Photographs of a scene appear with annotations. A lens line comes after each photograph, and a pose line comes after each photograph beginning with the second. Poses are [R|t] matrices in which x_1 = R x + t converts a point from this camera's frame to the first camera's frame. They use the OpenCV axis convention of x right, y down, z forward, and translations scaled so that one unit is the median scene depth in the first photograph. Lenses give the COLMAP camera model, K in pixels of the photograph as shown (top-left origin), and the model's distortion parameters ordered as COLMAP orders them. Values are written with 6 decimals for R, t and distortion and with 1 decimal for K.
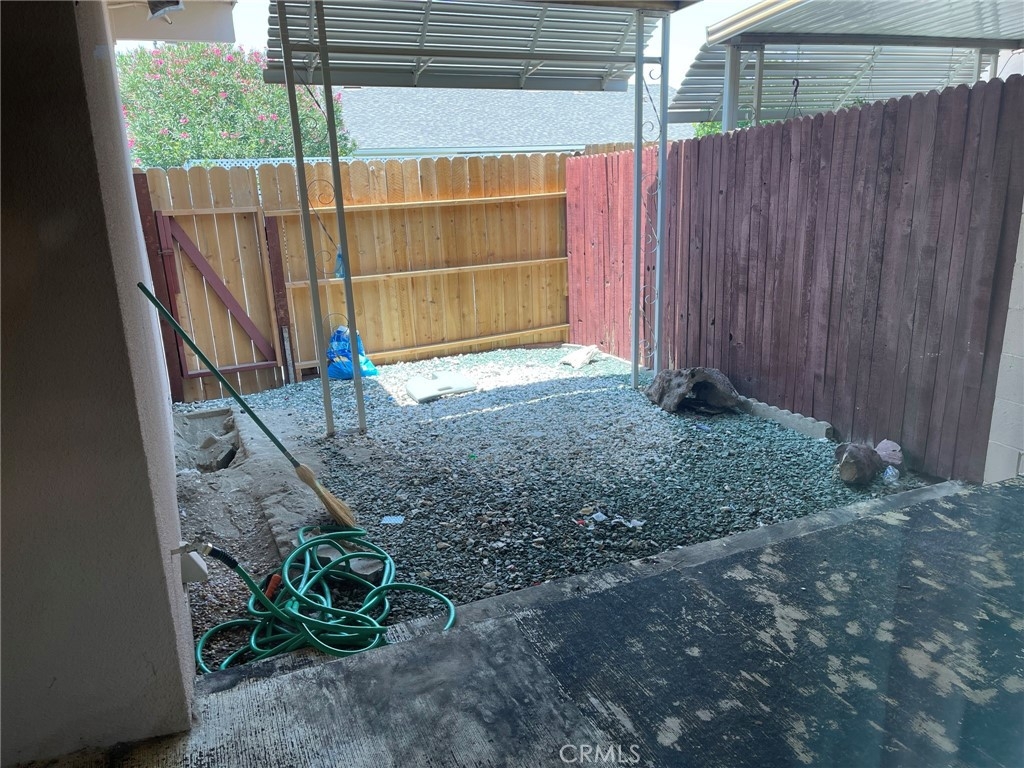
lens RADIAL K [[774.8, 0, 516.9], [0, 774.8, 391.2], [0, 0, 1]] dist [0.058802, -0.092256]
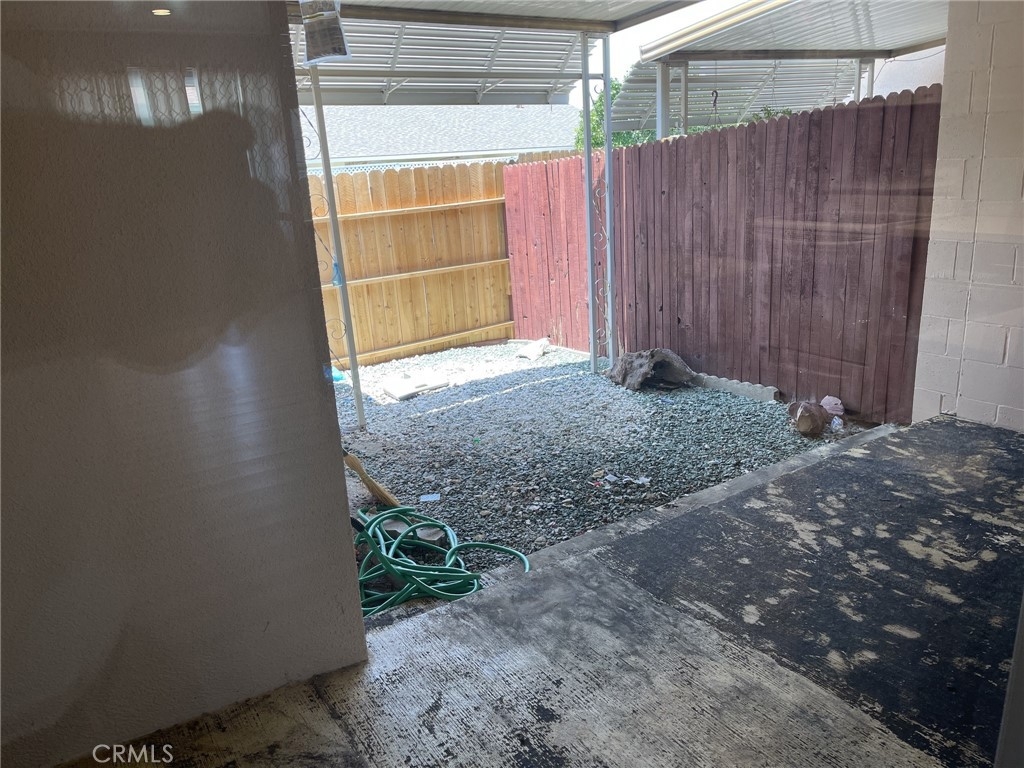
lens RADIAL K [[774.8, 0, 516.9], [0, 774.8, 391.2], [0, 0, 1]] dist [0.058802, -0.092256]
pose [[0.986735, -0.073422, 0.144785, -0.152396], [0.074432, 0.997225, -0.001570, 0.020306], [-0.144268, 0.012326, 0.989462, -0.094693]]
